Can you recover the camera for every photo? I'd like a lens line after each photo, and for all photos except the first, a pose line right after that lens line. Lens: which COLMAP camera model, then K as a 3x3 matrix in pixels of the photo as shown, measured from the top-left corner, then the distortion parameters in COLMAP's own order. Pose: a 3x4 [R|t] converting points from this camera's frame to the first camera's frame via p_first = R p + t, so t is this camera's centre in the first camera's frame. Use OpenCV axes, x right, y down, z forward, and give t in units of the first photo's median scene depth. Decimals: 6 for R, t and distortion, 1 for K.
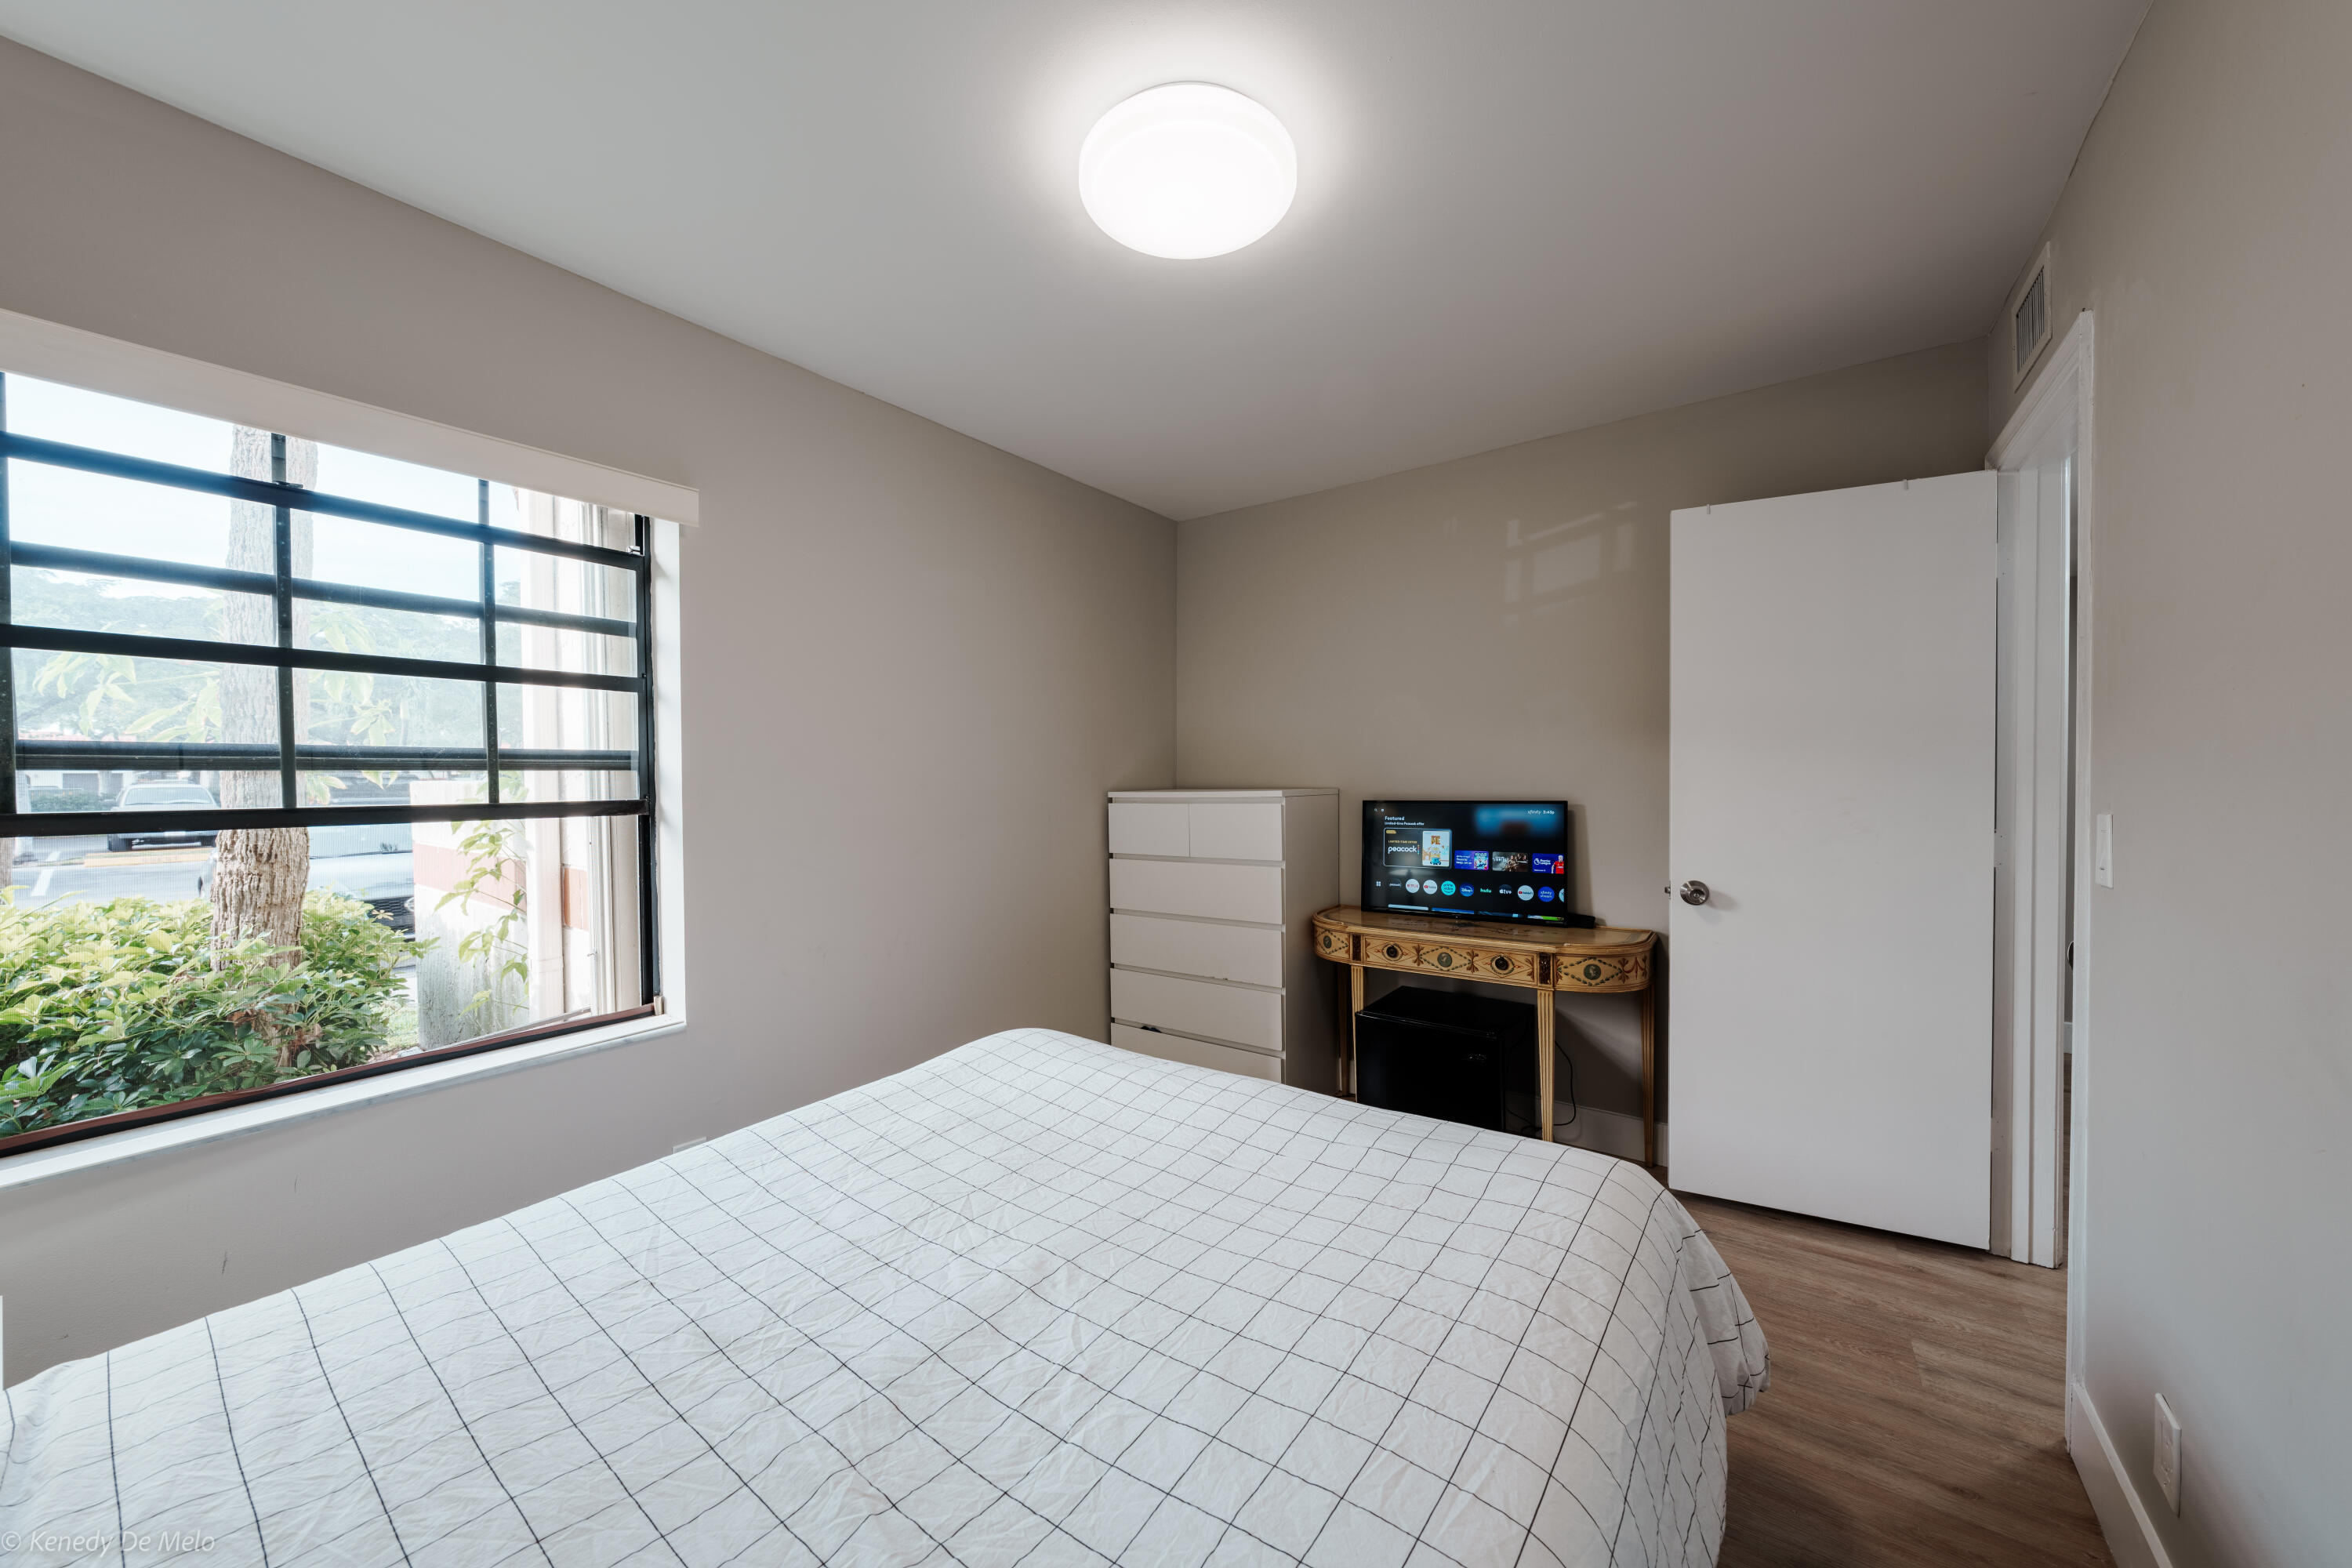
lens RADIAL K [[813.2, 0, 1188.3], [0, 813.2, 791.8], [0, 0, 1]] dist [-0.000982, -0.000363]
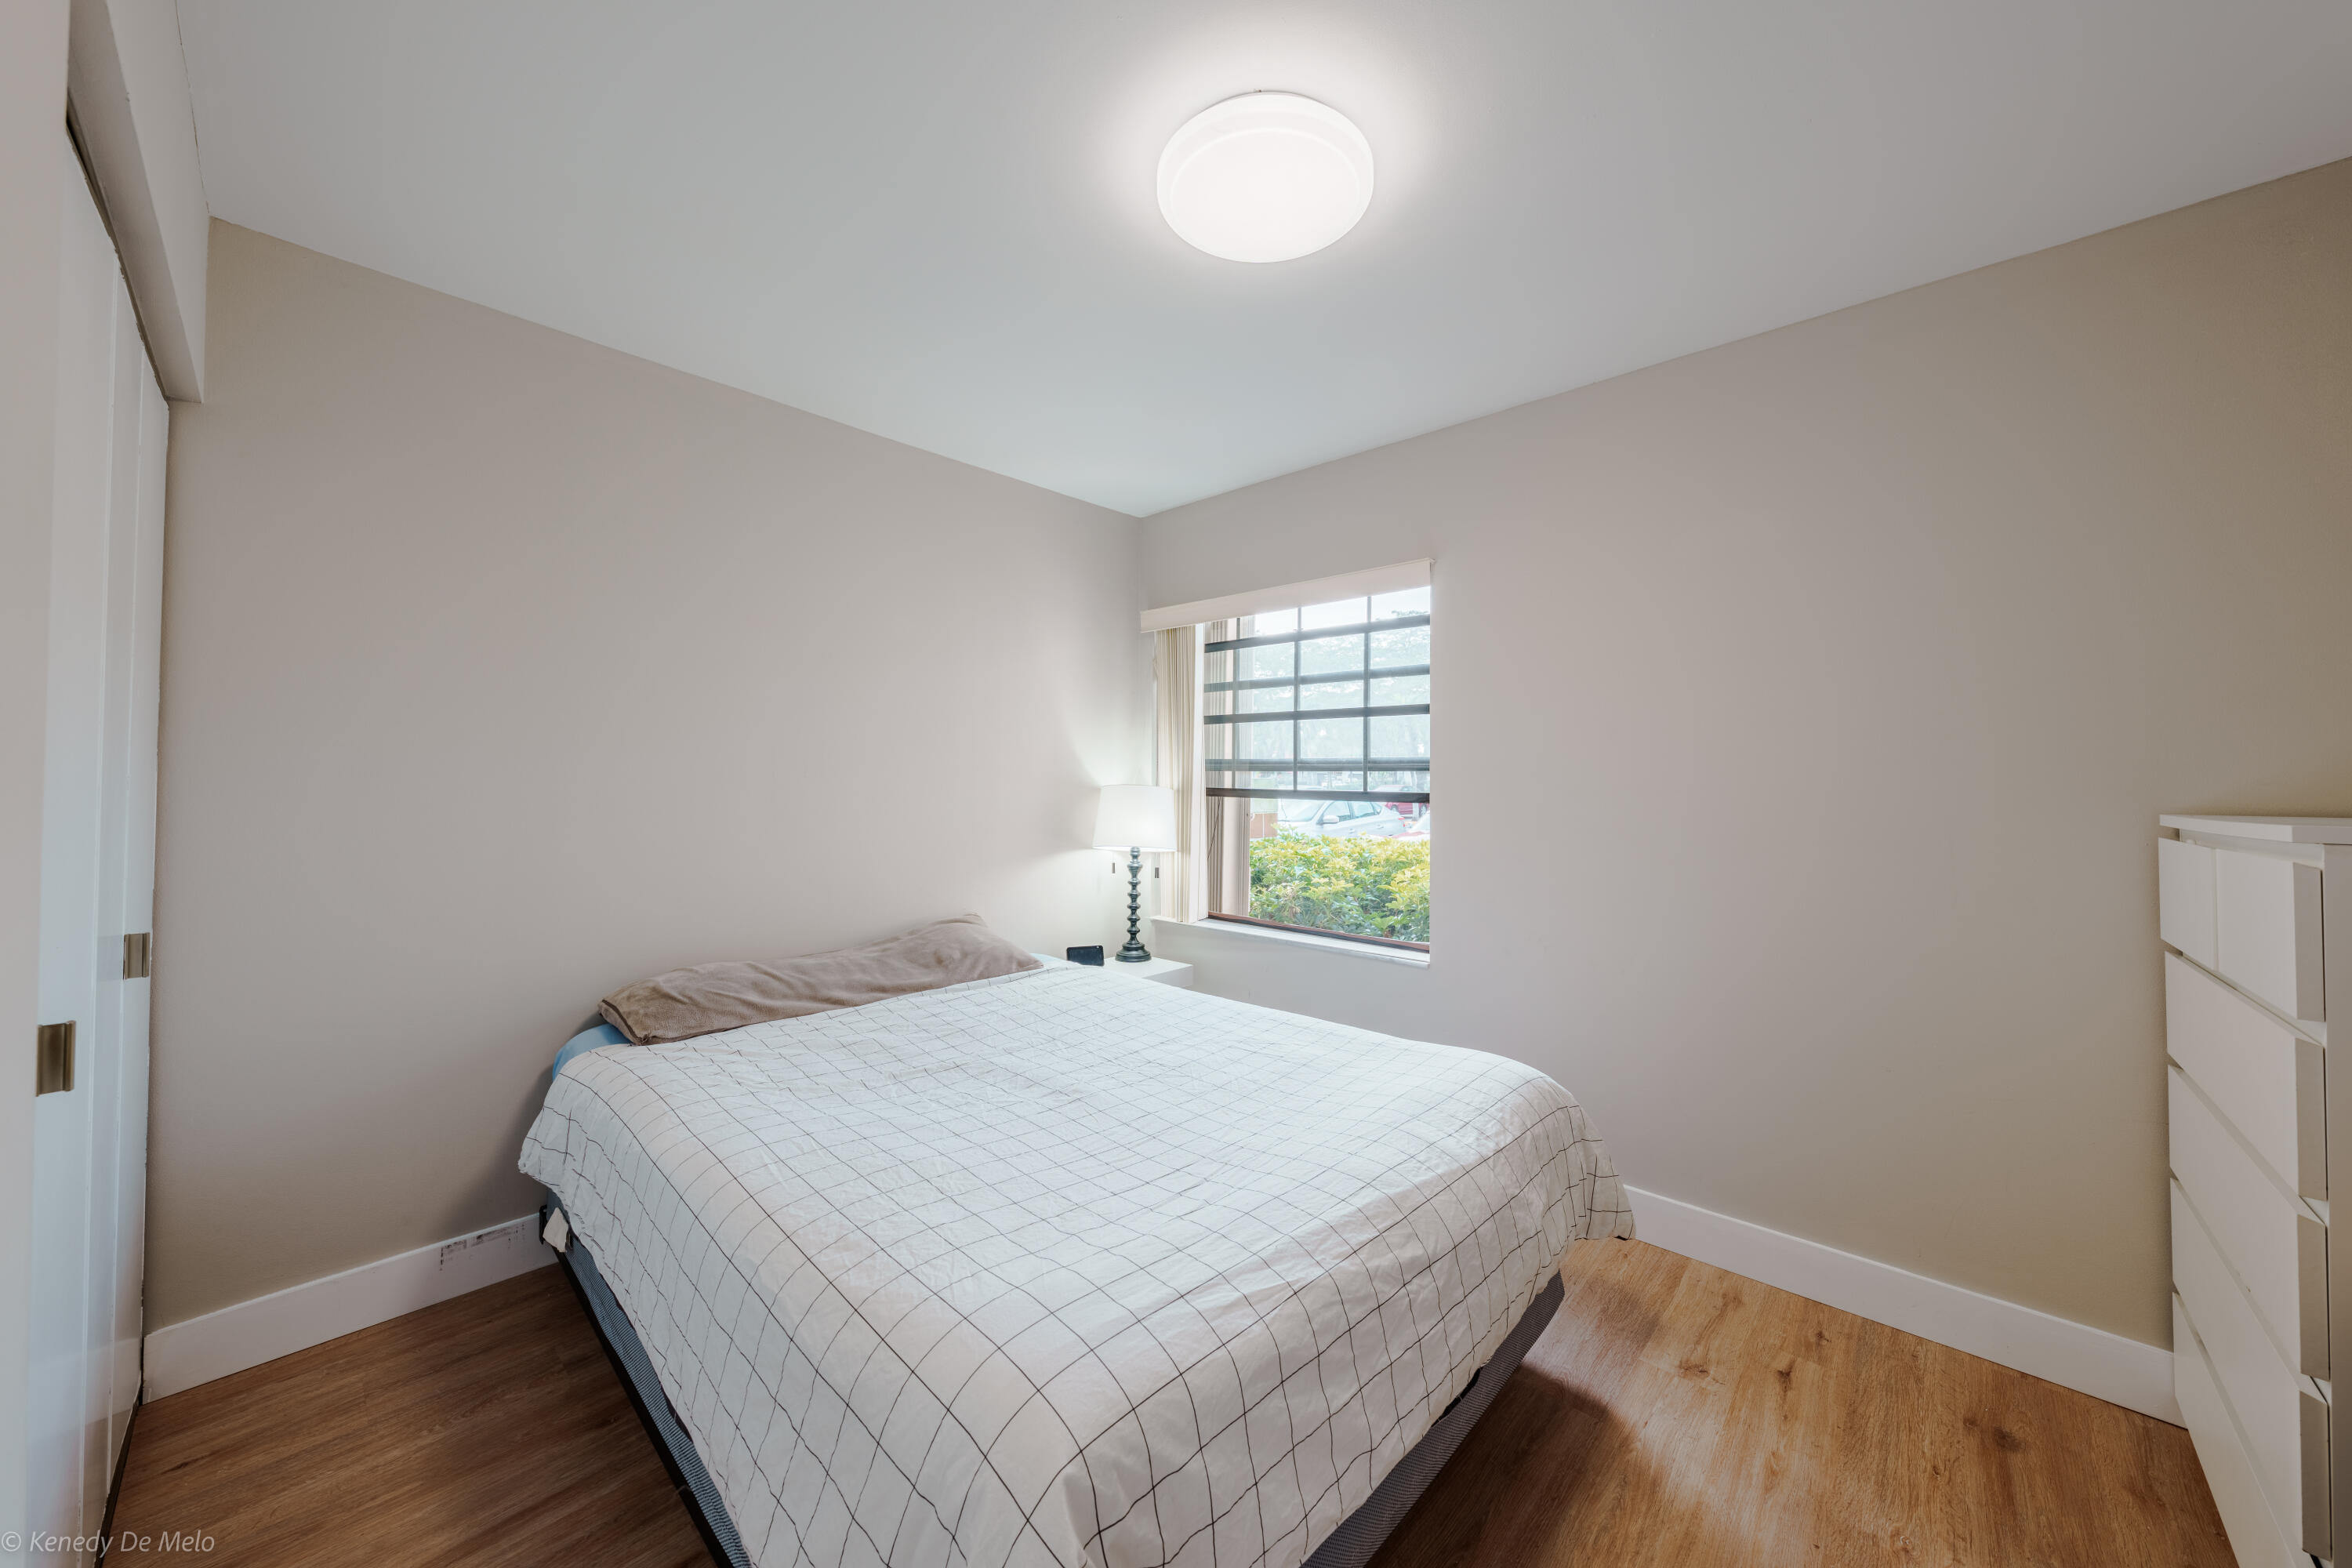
lens RADIAL K [[813.2, 0, 1188.7], [0, 813.2, 763.9], [0, 0, 1]] dist [-0.000982, -0.000363]
pose [[-0.109190, -0.010521, -0.993965, 0.909489], [-0.028195, 0.999574, -0.007483, -0.021900], [0.993621, 0.027208, -0.109440, 0.928897]]
